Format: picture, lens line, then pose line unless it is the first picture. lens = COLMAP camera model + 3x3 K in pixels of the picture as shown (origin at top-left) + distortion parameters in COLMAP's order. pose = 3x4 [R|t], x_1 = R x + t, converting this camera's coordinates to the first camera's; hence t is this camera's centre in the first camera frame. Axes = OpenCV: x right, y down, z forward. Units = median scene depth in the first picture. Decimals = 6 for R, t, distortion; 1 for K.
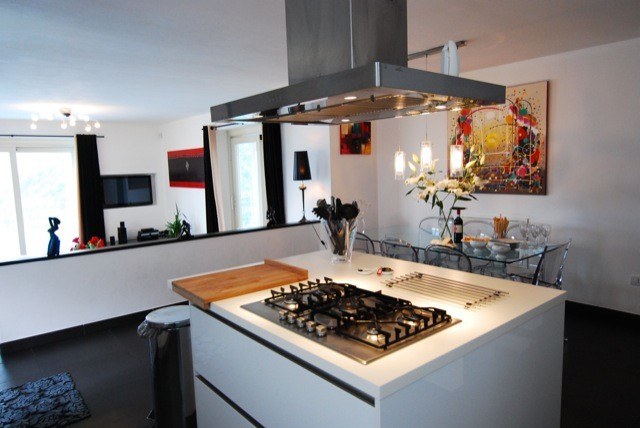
lens RADIAL K [[442.3, 0, 320.9], [0, 442.3, 214.7], [0, 0, 1]] dist [0.004766, -0.009057]
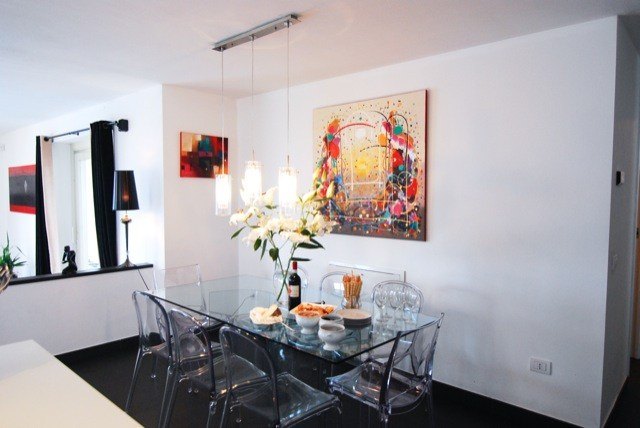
lens RADIAL K [[442.3, 0, 319.1], [0, 442.3, 214.0], [0, 0, 1]] dist [0.004766, -0.009057]
pose [[0.989246, 0.028585, 0.143443, 0.209589], [-0.019471, 0.997725, -0.064542, -0.036060], [-0.144962, 0.061055, 0.987552, 0.269992]]
